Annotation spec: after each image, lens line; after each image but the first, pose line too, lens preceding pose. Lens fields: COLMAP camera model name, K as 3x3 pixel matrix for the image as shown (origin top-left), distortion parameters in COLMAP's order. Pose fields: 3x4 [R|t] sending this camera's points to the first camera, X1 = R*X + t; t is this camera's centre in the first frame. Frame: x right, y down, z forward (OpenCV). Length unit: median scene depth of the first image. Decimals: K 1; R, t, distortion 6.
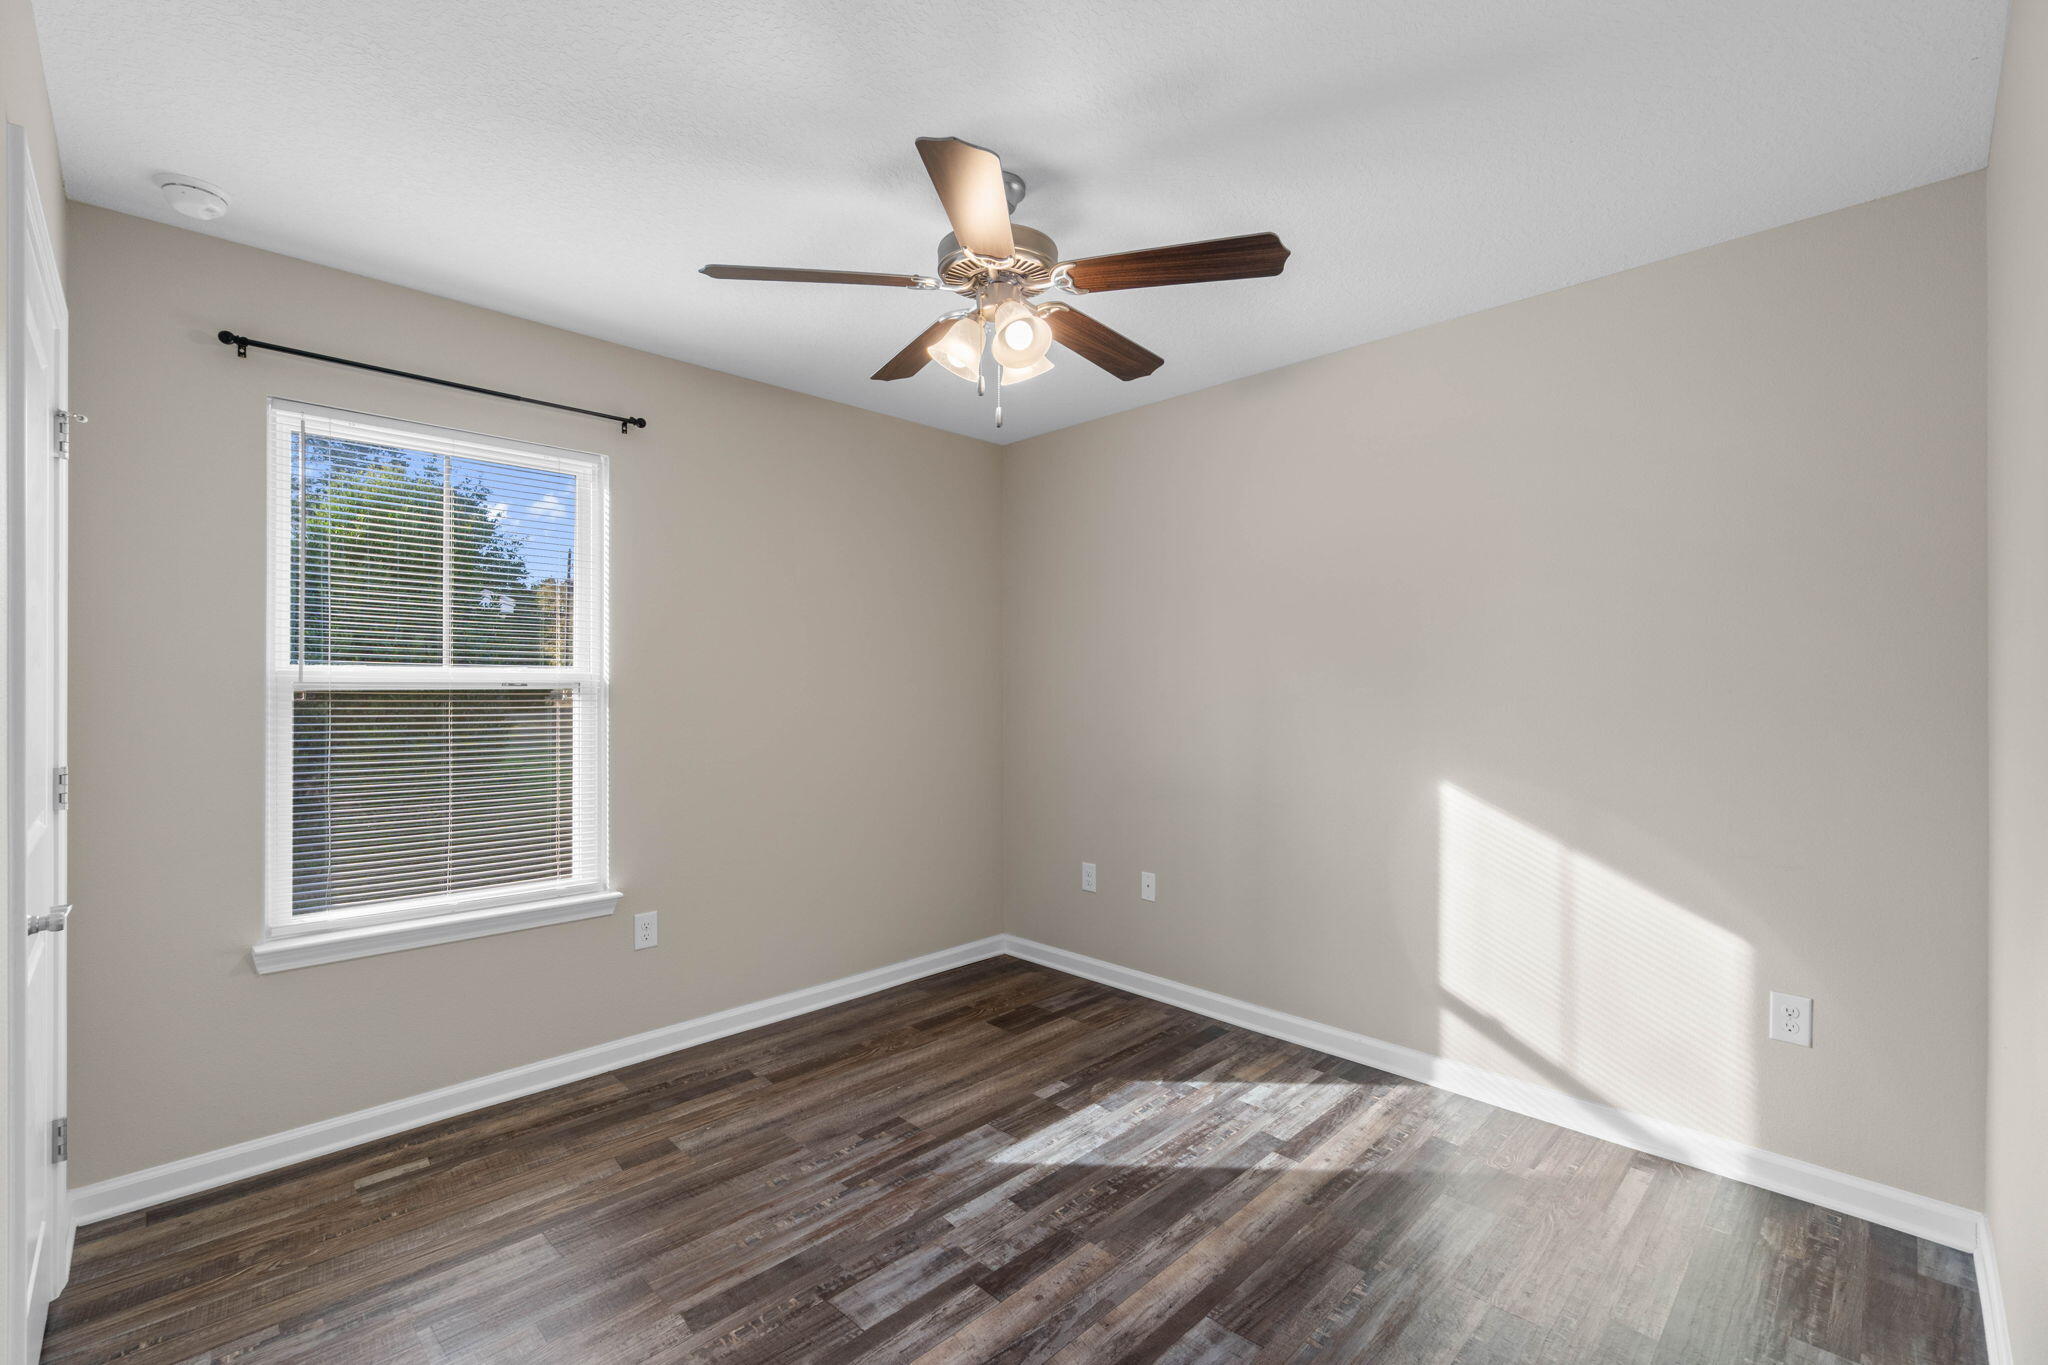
lens RADIAL K [[998.3, 0, 1024.0], [0, 998.3, 682.5], [0, 0, 1]] dist [-0.000258, 0.000322]
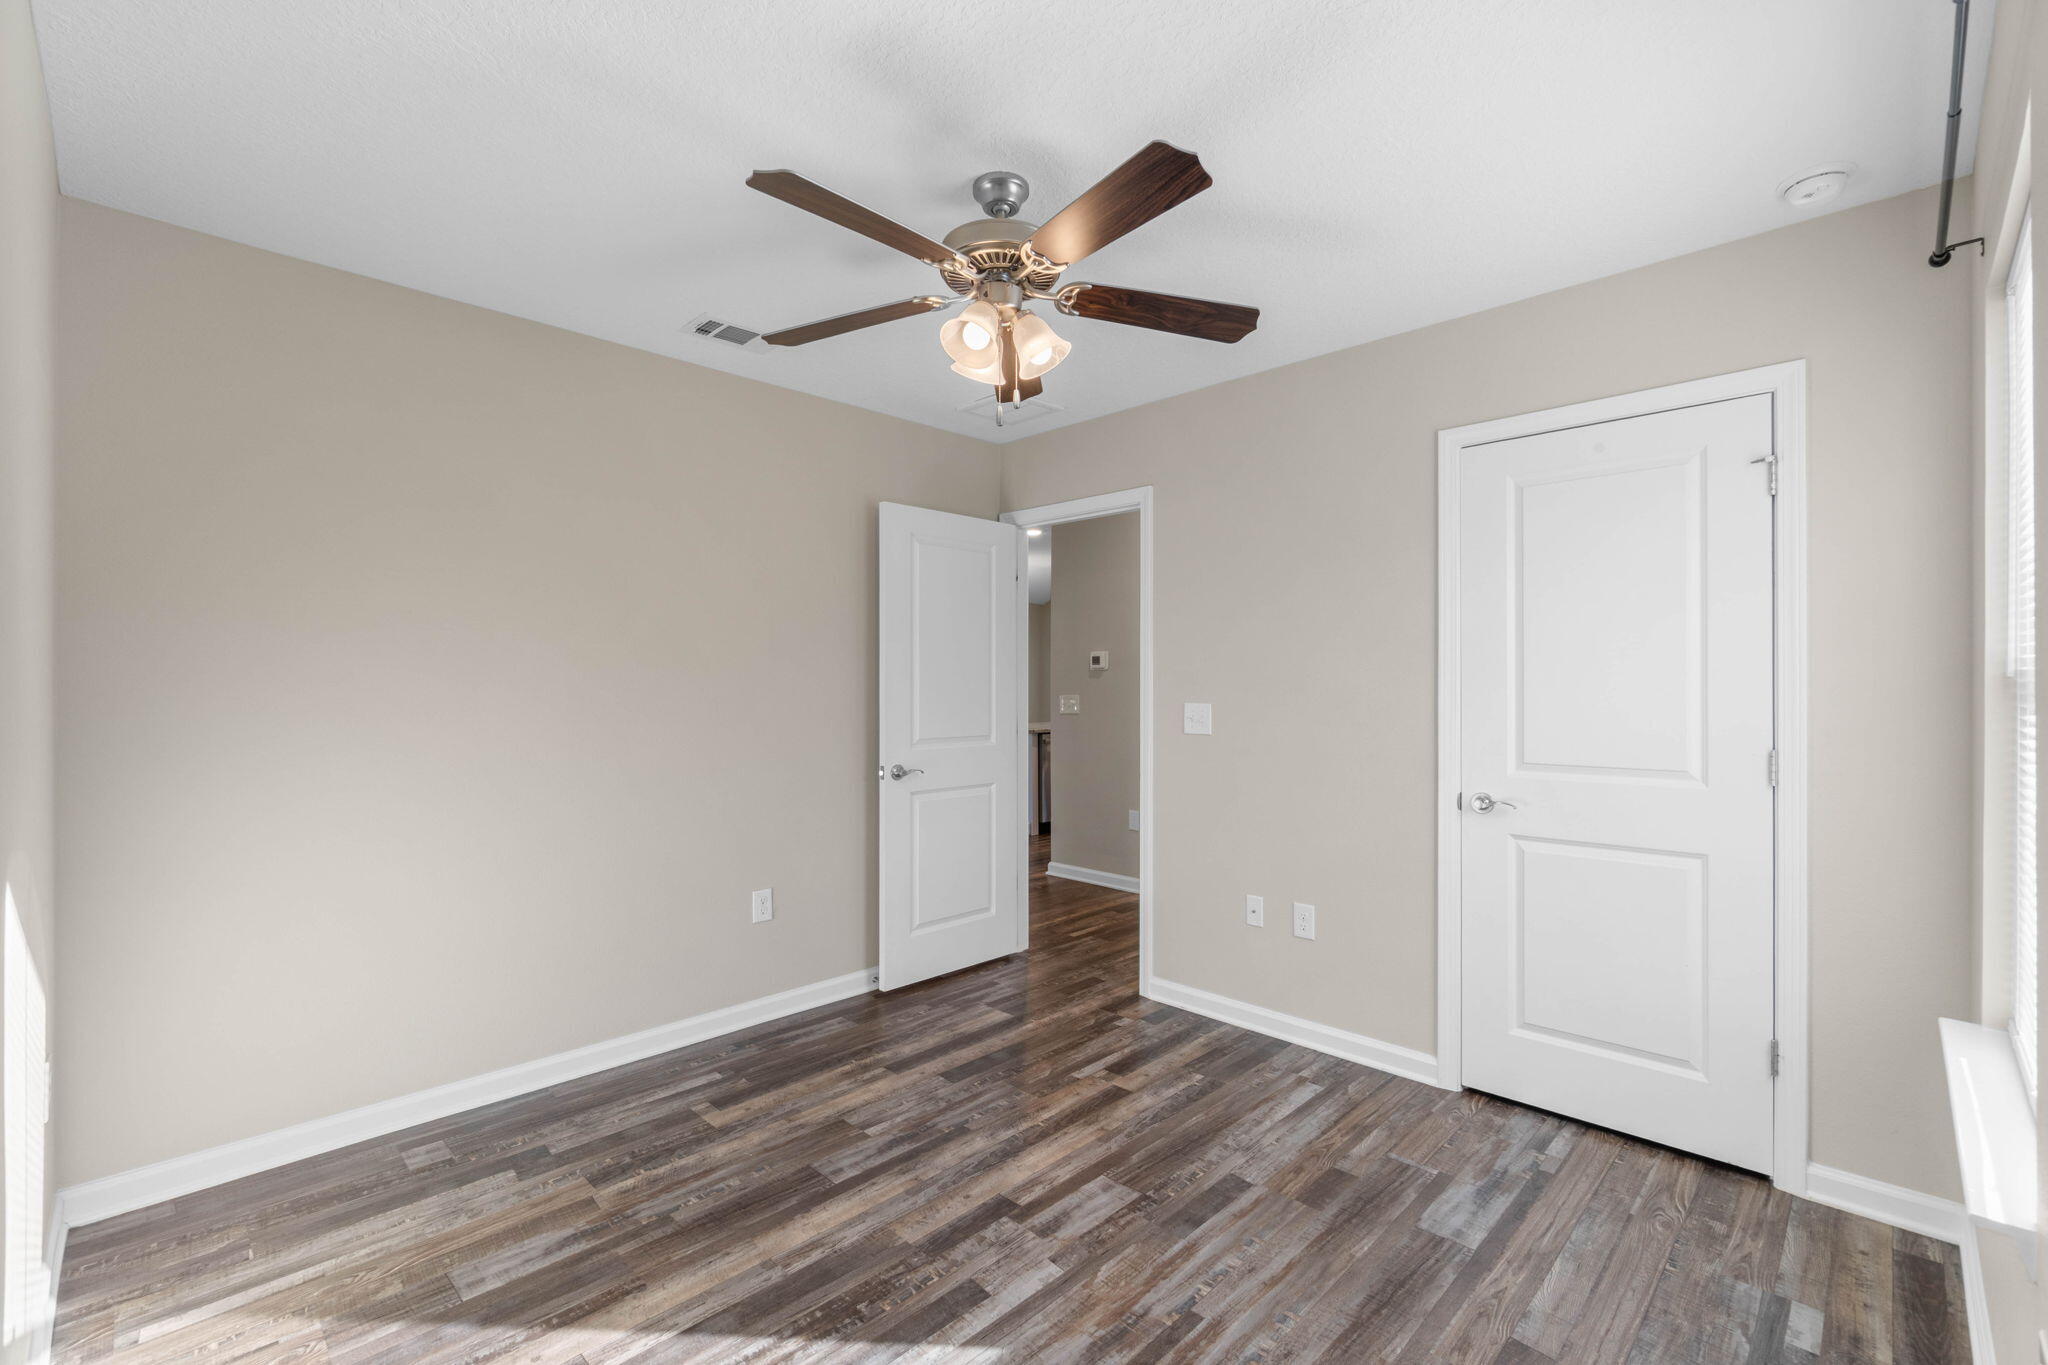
lens RADIAL K [[998.3, 0, 1024.0], [0, 998.3, 682.5], [0, 0, 1]] dist [-0.000258, 0.000322]
pose [[-0.999961, 0.001140, -0.008752, -0.038305], [0.001209, 0.999968, -0.007943, 0.009274], [0.008743, -0.007953, -0.999930, 1.935420]]
